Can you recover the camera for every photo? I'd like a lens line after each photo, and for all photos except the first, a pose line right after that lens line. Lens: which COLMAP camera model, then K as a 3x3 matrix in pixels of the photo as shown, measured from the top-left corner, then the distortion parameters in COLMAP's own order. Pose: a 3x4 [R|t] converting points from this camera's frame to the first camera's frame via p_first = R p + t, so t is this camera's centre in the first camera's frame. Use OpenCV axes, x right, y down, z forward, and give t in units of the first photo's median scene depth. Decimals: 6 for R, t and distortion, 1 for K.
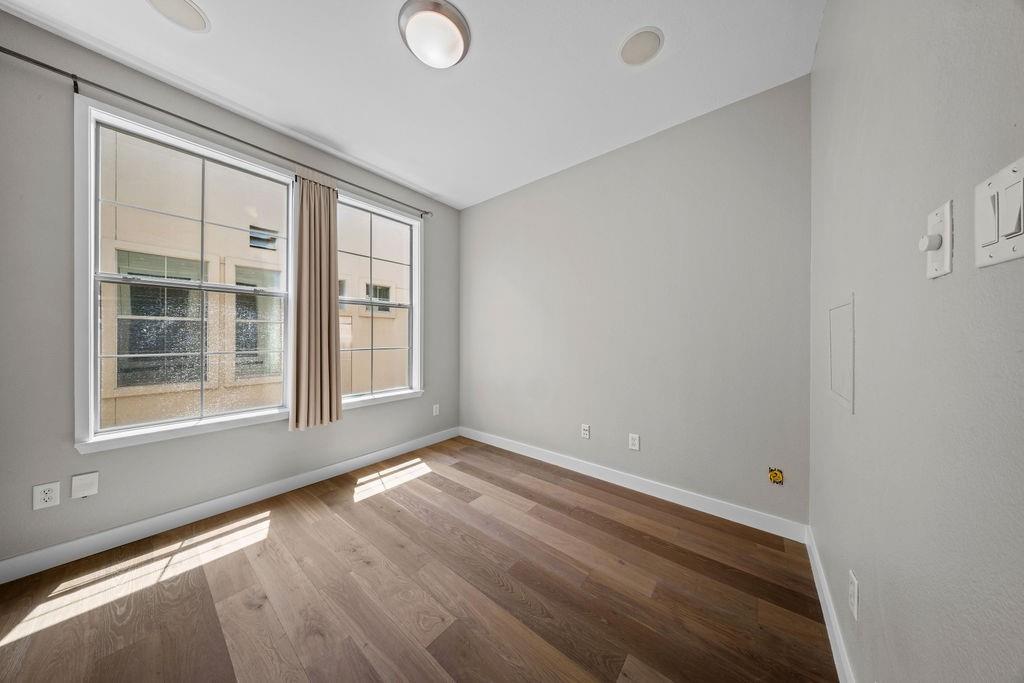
lens RADIAL K [[301.6, 0, 513.7], [0, 301.6, 333.5], [0, 0, 1]] dist [0.002112, -0.001551]
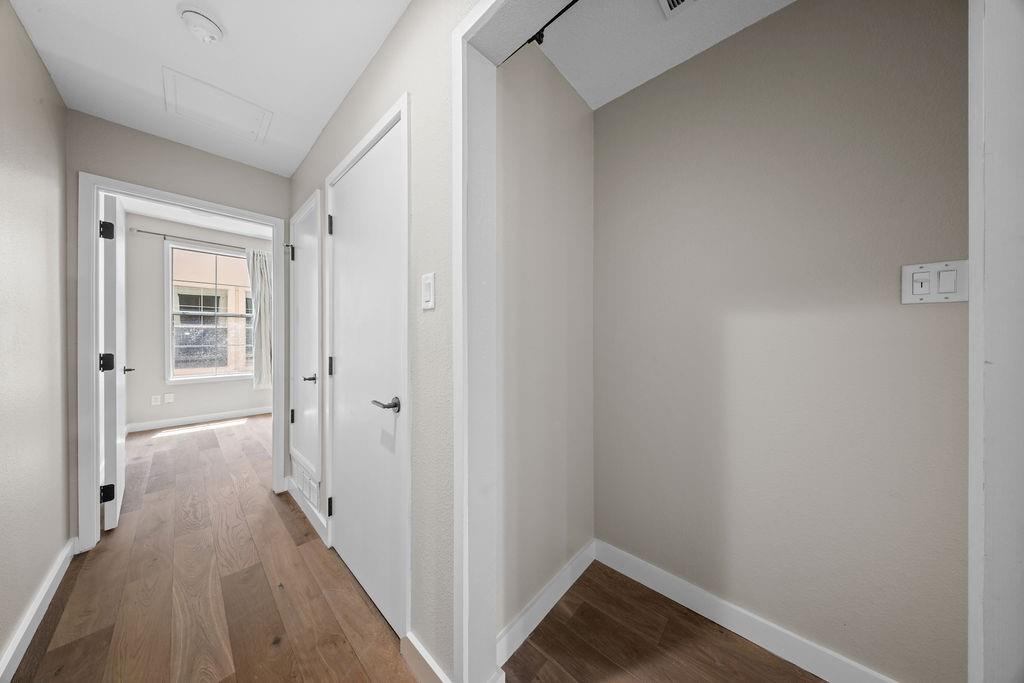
lens RADIAL K [[301.6, 0, 513.7], [0, 301.6, 333.5], [0, 0, 1]] dist [0.002112, -0.001551]
pose [[0.998363, -0.003587, -0.057086, 0.956820], [0.003642, 0.999993, 0.000858, -0.010702], [0.057082, -0.001065, 0.998369, -0.812105]]
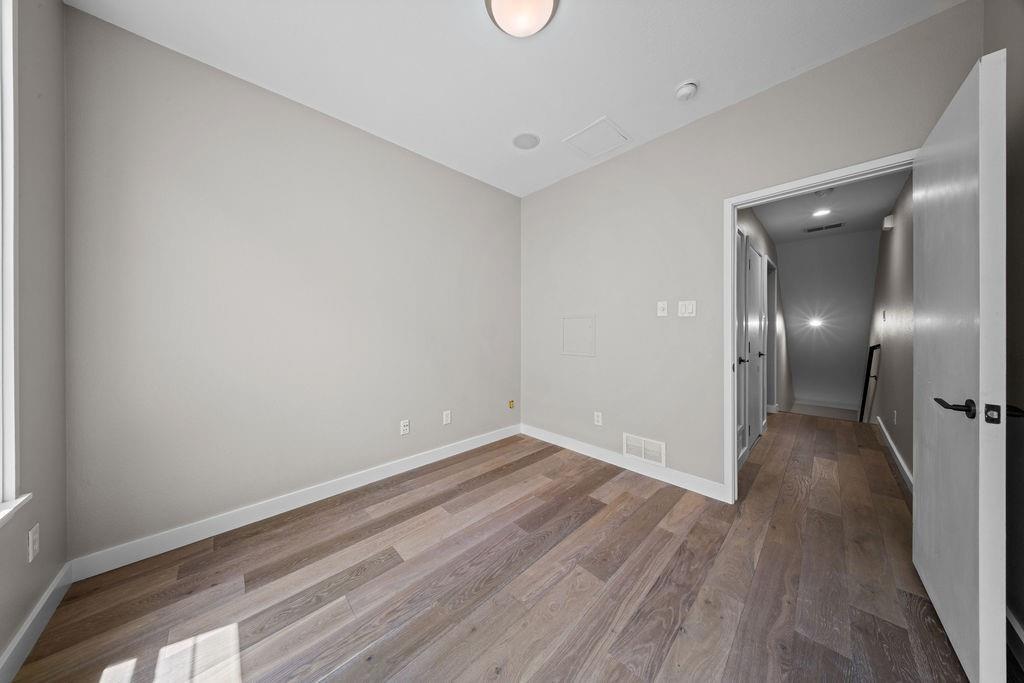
lens RADIAL K [[301.6, 0, 513.7], [0, 301.6, 333.5], [0, 0, 1]] dist [0.002112, -0.001551]
pose [[0.130275, -0.019100, 0.991294, -0.927986], [-0.007271, 0.999769, 0.020218, 0.001926], [-0.991451, -0.009841, 0.130106, 0.734421]]
